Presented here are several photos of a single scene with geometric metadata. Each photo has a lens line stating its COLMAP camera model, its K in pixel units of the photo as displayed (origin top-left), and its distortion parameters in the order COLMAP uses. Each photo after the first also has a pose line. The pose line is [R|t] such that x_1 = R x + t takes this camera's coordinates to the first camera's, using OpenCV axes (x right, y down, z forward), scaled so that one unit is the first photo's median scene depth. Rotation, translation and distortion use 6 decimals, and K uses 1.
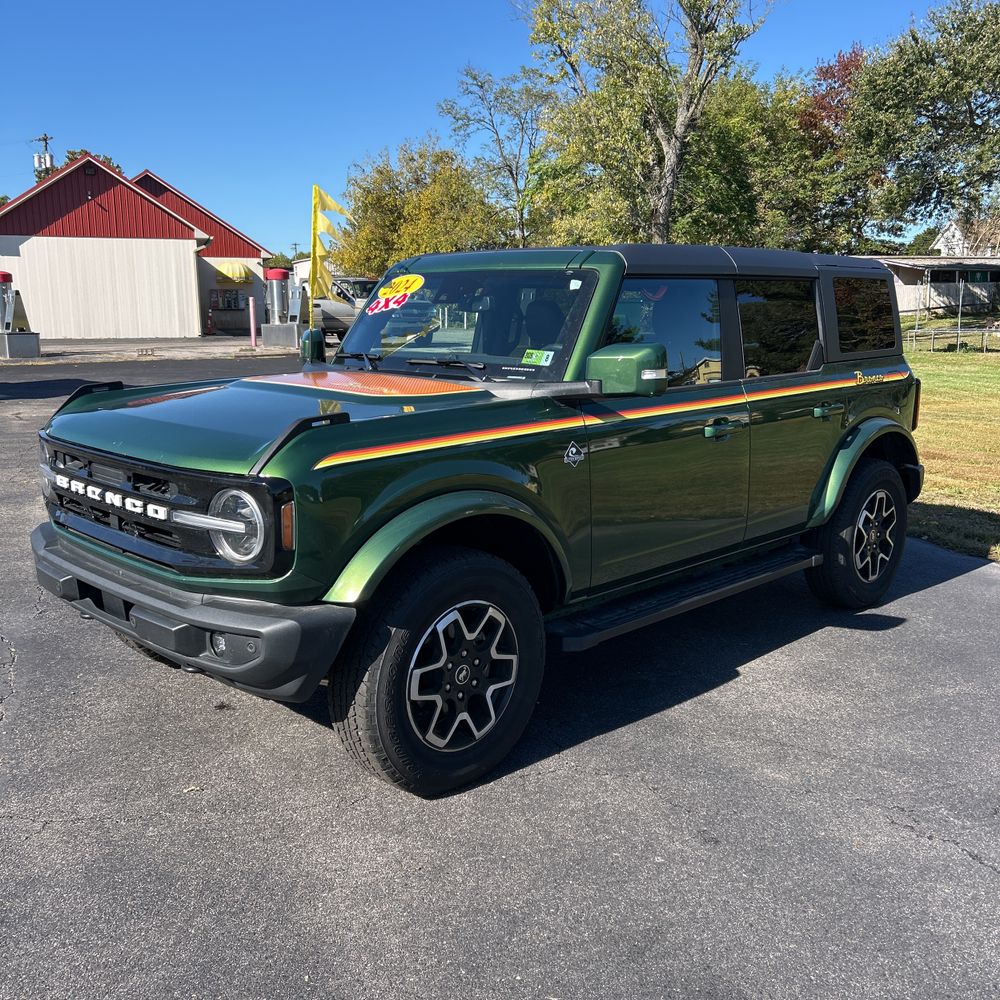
lens RADIAL K [[996.9, 0, 483.6], [0, 996.9, 498.5], [0, 0, 1]] dist [0.126505, -0.322826]
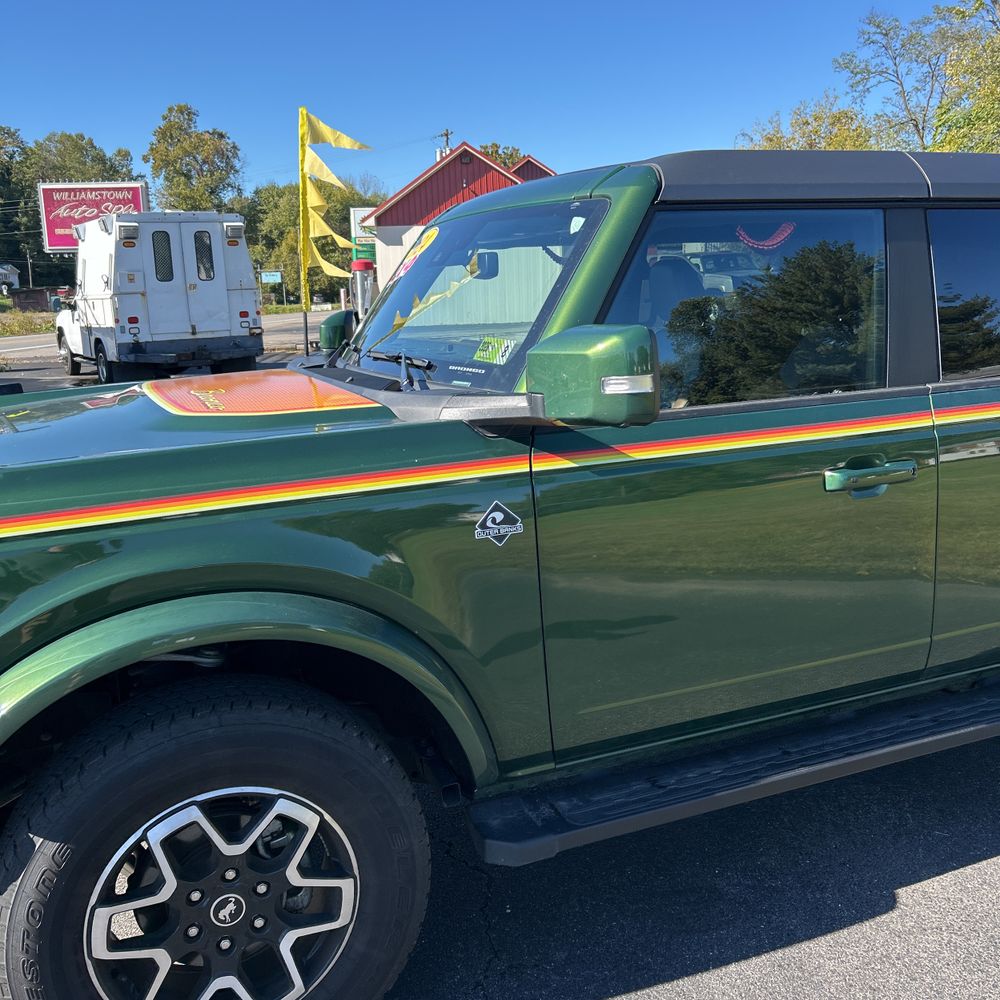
lens RADIAL K [[1000.9, 0, 499.1], [0, 1000.9, 488.9], [0, 0, 1]] dist [0.026432, -0.019933]
pose [[0.931437, 0.045625, -0.361031, 0.254875], [-0.041371, 0.998953, 0.019506, -0.065433], [0.361543, -0.003232, 0.932350, 0.415177]]
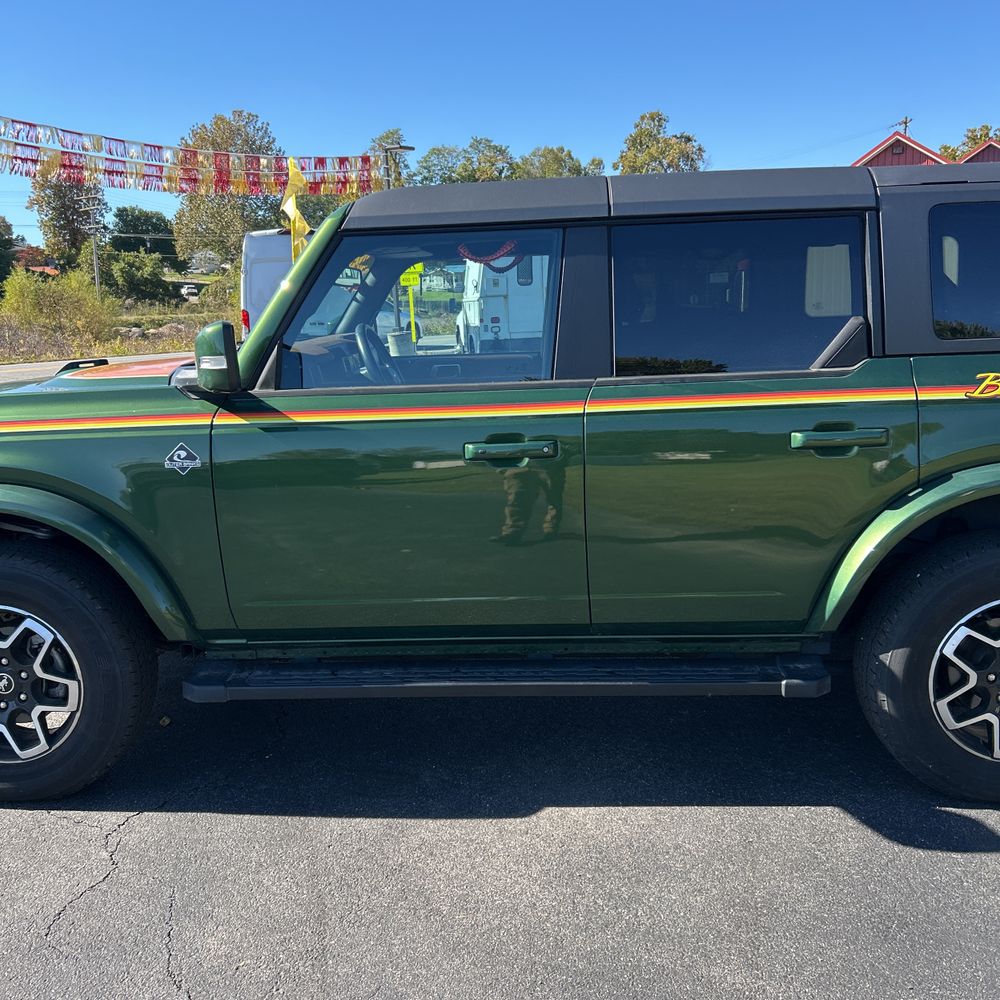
lens RADIAL K [[1004.8, 0, 490.2], [0, 1004.8, 486.6], [0, 0, 1]] dist [0.072502, -0.132963]
pose [[0.677301, 0.111941, -0.727140, 0.747401], [-0.110316, 0.992635, 0.050058, -0.079040], [0.727388, 0.046311, 0.684662, 0.541273]]
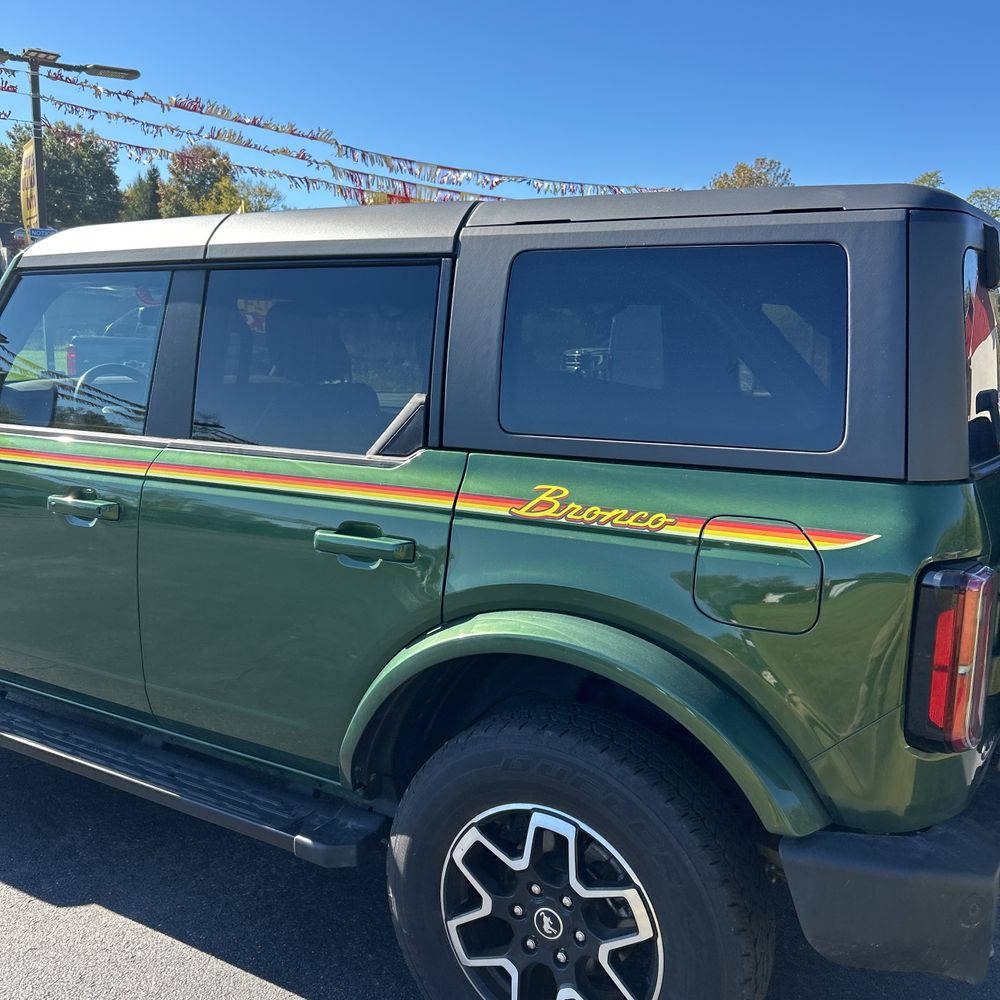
lens RADIAL K [[1000.9, 0, 499.1], [0, 1000.9, 488.9], [0, 0, 1]] dist [0.026432, -0.019933]
pose [[0.256595, 0.143105, -0.955866, 0.926574], [-0.209581, 0.973686, 0.089513, -0.195001], [0.943523, 0.177363, 0.279835, 1.096457]]
